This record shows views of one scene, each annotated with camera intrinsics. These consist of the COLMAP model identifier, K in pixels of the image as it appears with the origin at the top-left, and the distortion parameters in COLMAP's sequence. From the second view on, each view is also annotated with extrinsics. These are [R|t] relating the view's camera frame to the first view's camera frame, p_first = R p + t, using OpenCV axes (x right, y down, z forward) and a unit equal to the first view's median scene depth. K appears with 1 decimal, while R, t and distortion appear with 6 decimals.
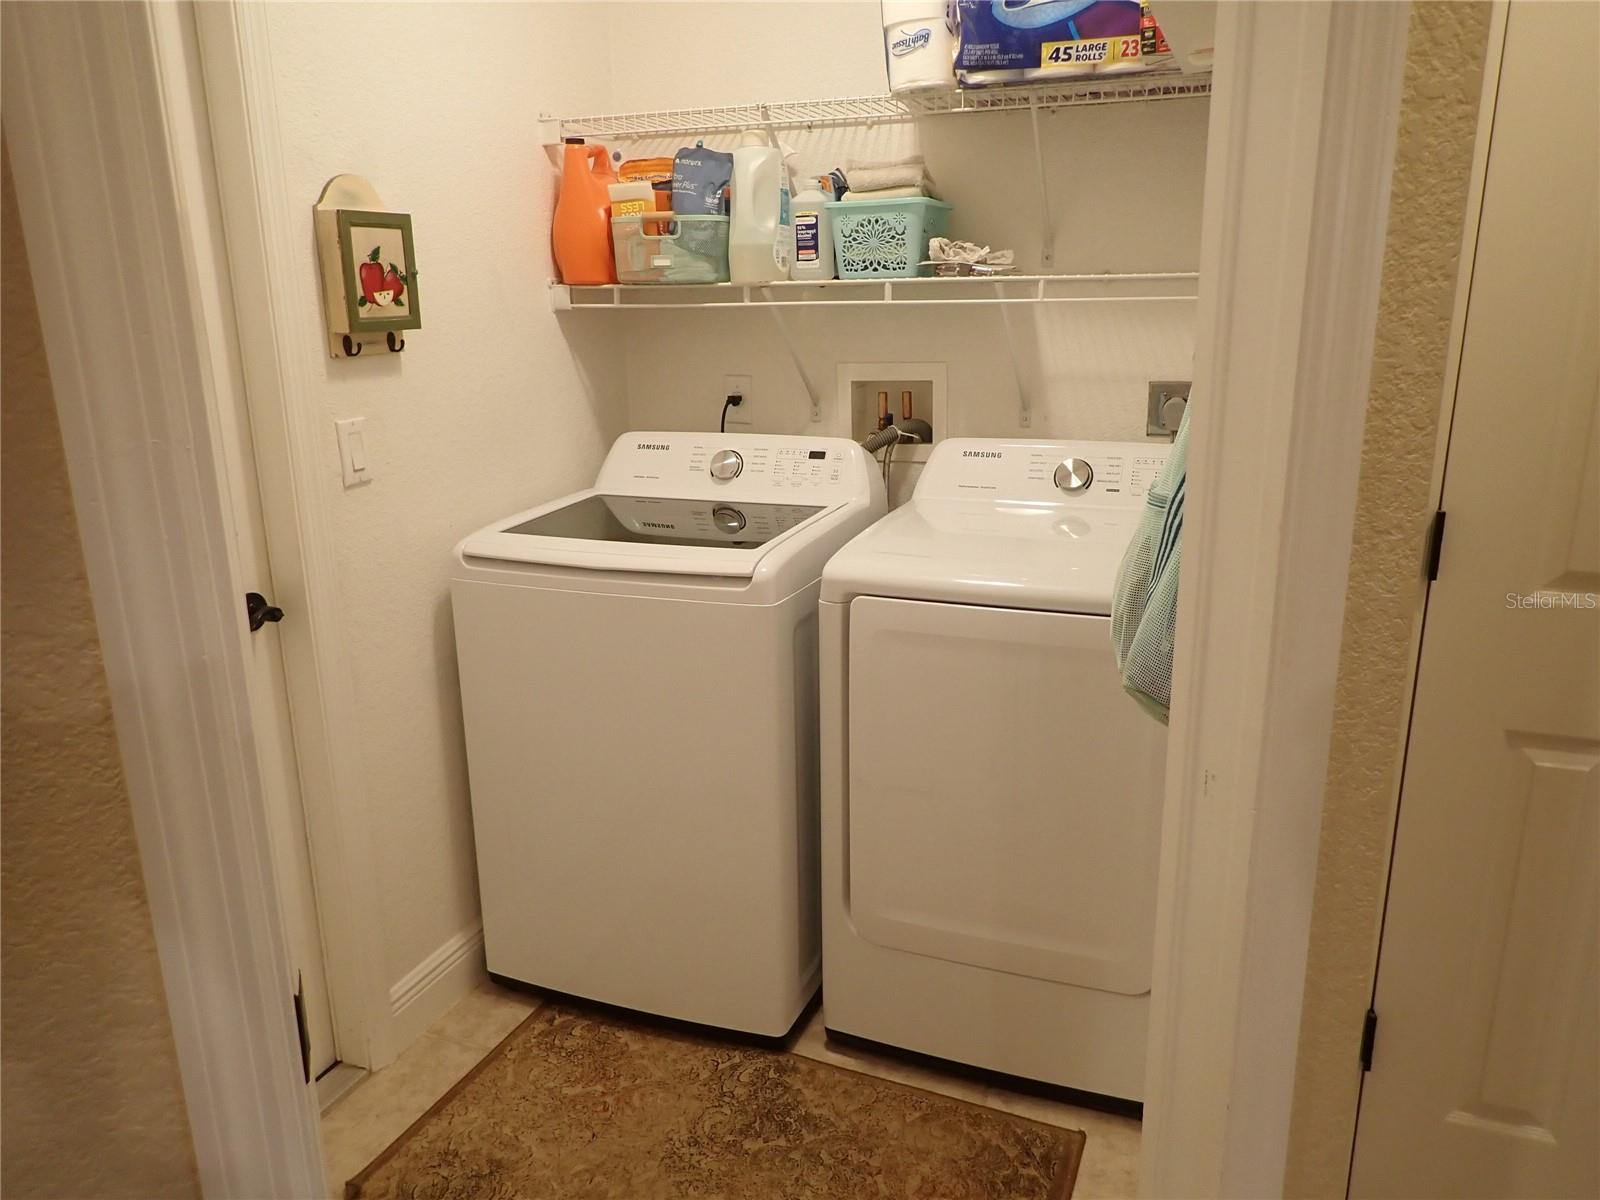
lens RADIAL K [[1193.0, 0, 793.8], [0, 1193.0, 607.3], [0, 0, 1]] dist [0.000506, -0.000117]
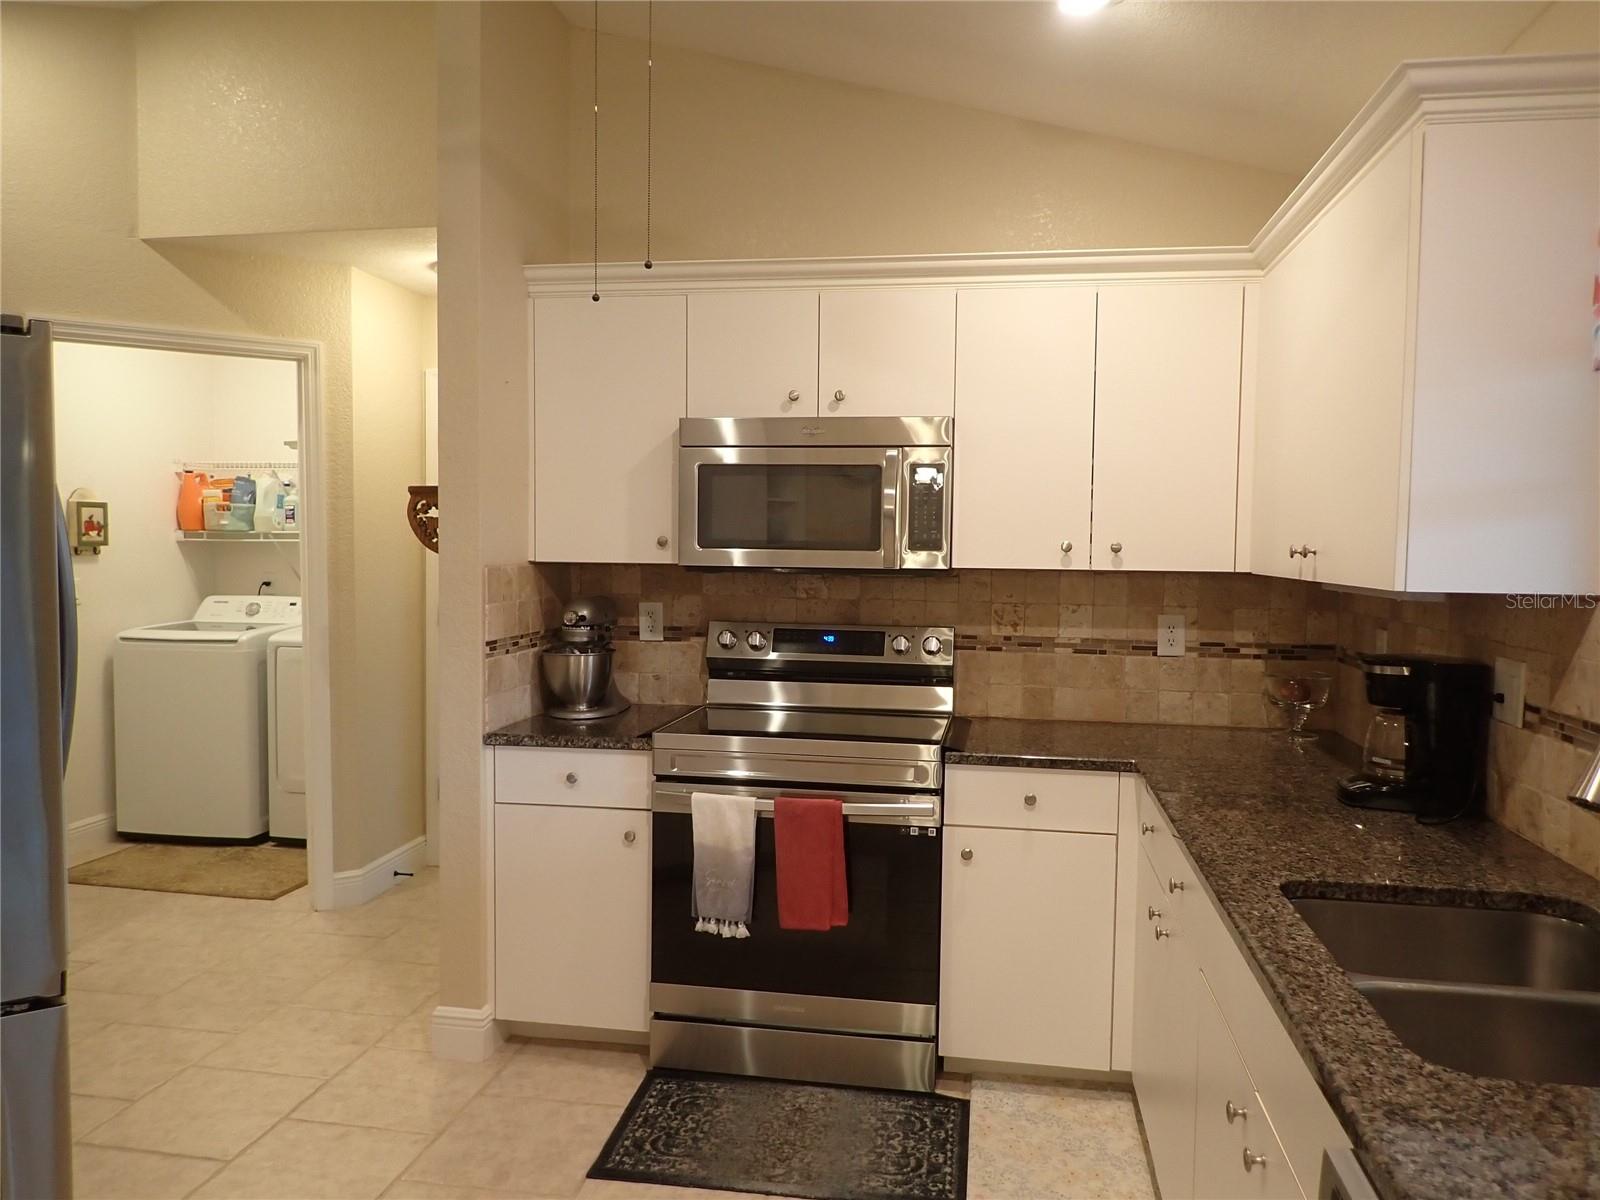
lens RADIAL K [[1193.0, 0, 798.9], [0, 1193.0, 599.6], [0, 0, 1]] dist [0.000506, -0.000117]
pose [[0.977821, 0.014897, 0.208913, 0.516834], [0.029535, 0.977693, -0.207953, 0.390304], [-0.207350, 0.209511, 0.955568, -1.480231]]
